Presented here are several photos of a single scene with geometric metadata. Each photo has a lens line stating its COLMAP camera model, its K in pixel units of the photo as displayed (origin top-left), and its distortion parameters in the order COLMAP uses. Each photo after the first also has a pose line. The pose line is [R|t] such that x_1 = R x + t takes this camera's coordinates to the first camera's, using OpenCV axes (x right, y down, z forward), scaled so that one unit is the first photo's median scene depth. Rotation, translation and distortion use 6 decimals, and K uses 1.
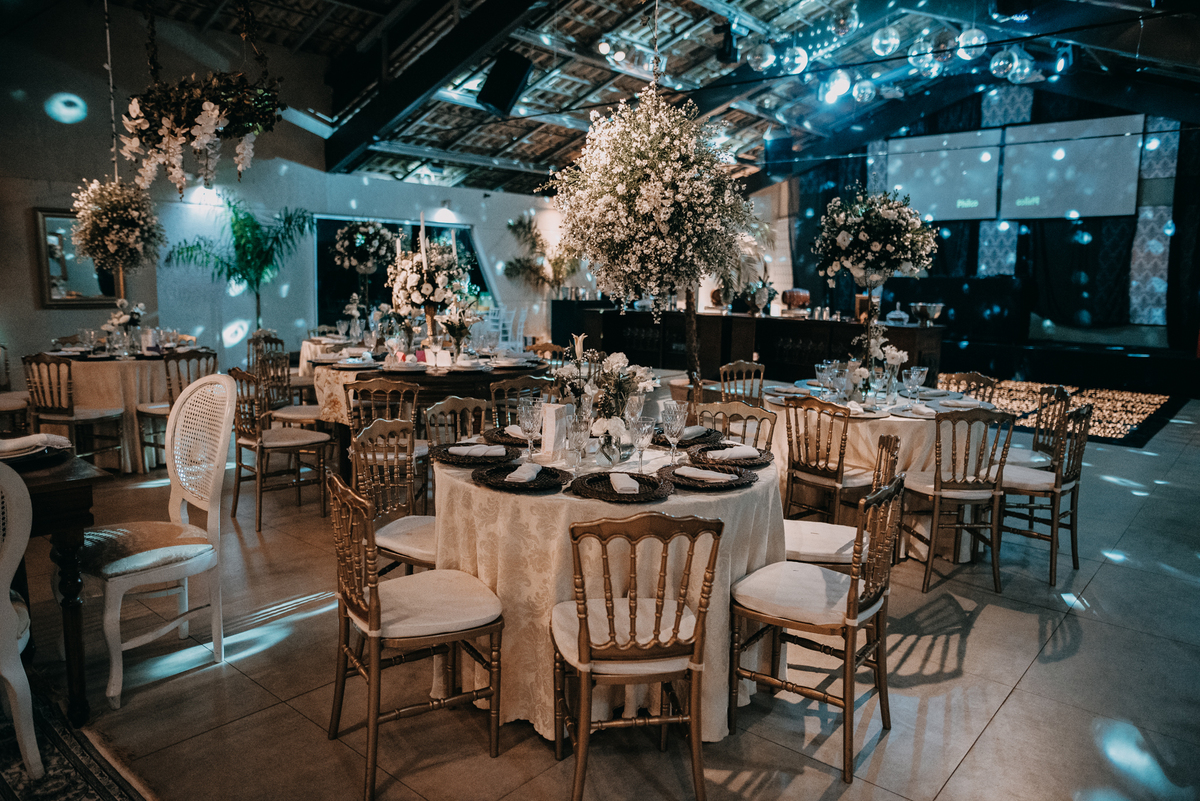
lens RADIAL K [[828.4, 0, 598.8], [0, 828.4, 405.7], [0, 0, 1]] dist [-0.049322, 0.046713]
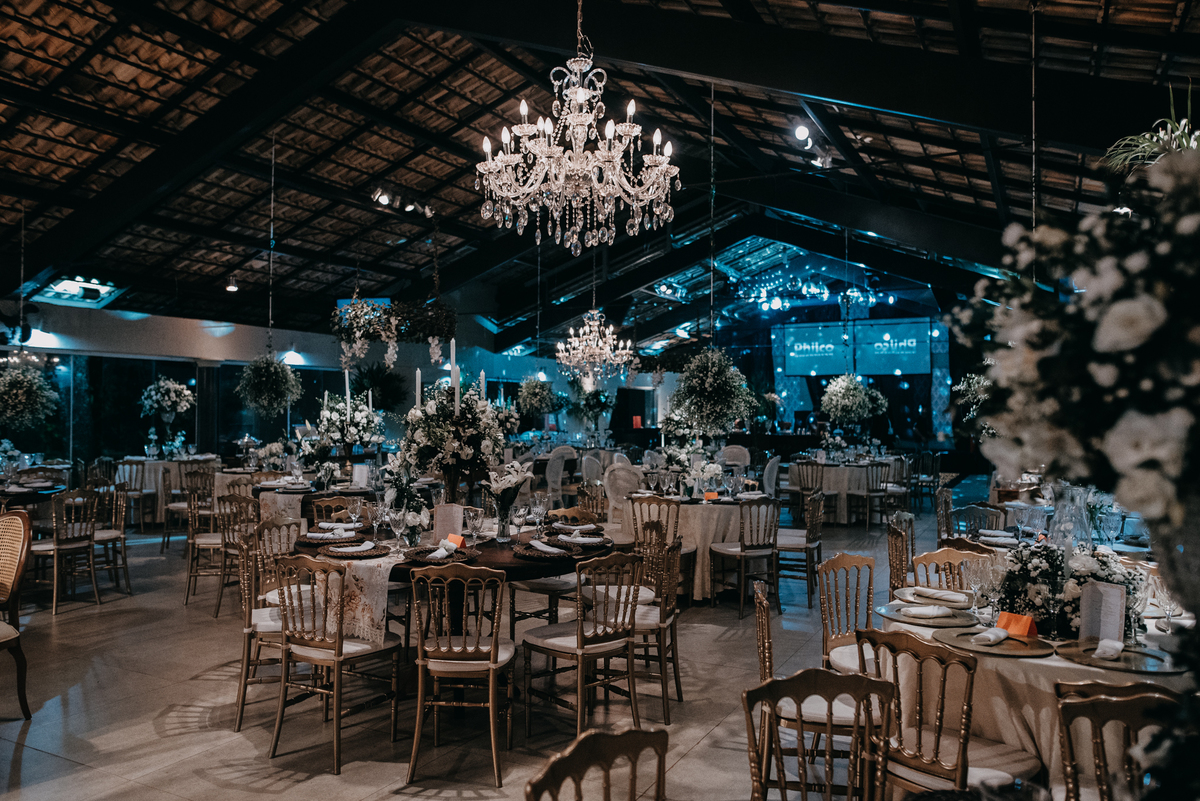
lens RADIAL K [[852.5, 0, 600.0], [0, 852.5, 400.5], [0, 0, 1]] dist [-0.049965, 0.046375]
pose [[0.977044, -0.008151, 0.212882, -0.941030], [0.042299, 0.986796, -0.156349, 0.168457], [-0.208797, 0.161764, 0.964487, -1.314327]]
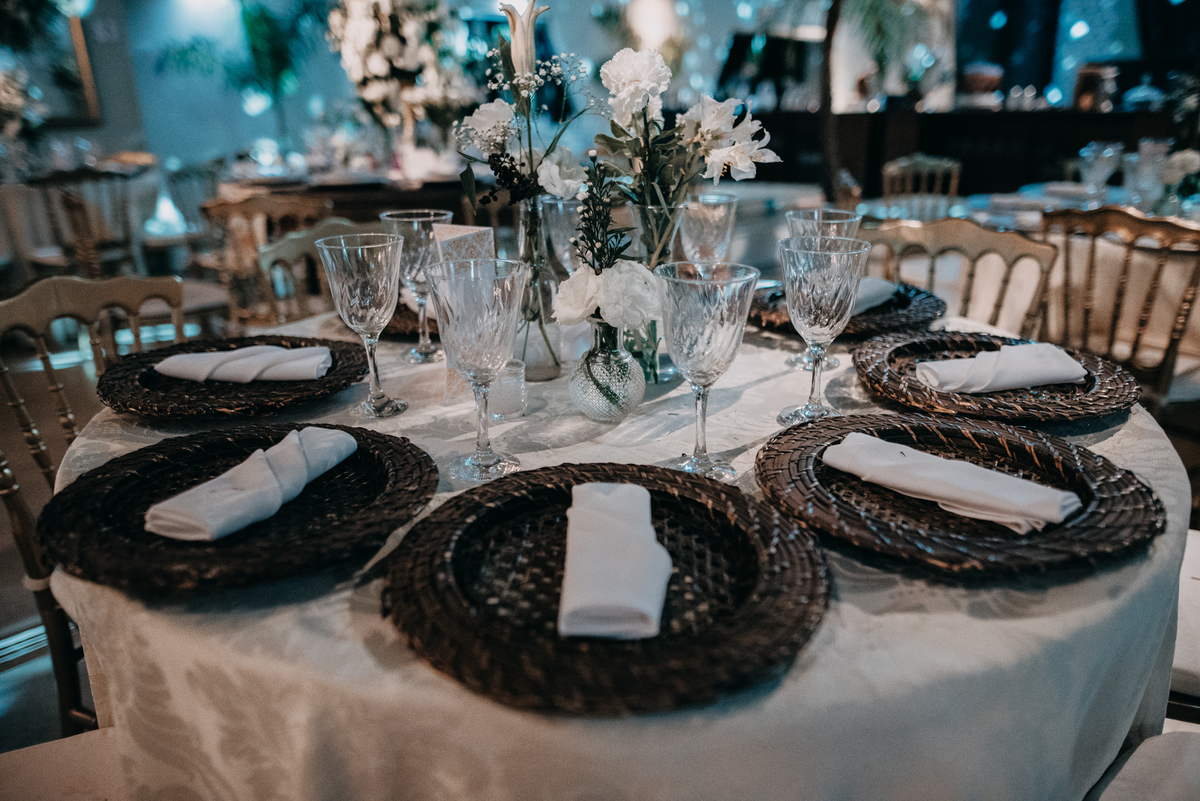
lens RADIAL K [[852.5, 0, 600.0], [0, 852.5, 400.5], [0, 0, 1]] dist [-0.049965, 0.046375]
pose [[0.990895, 0.006417, -0.134487, 0.028245], [0.018309, 0.983163, 0.181812, 0.003424], [0.133389, -0.182619, 0.974093, 0.362434]]
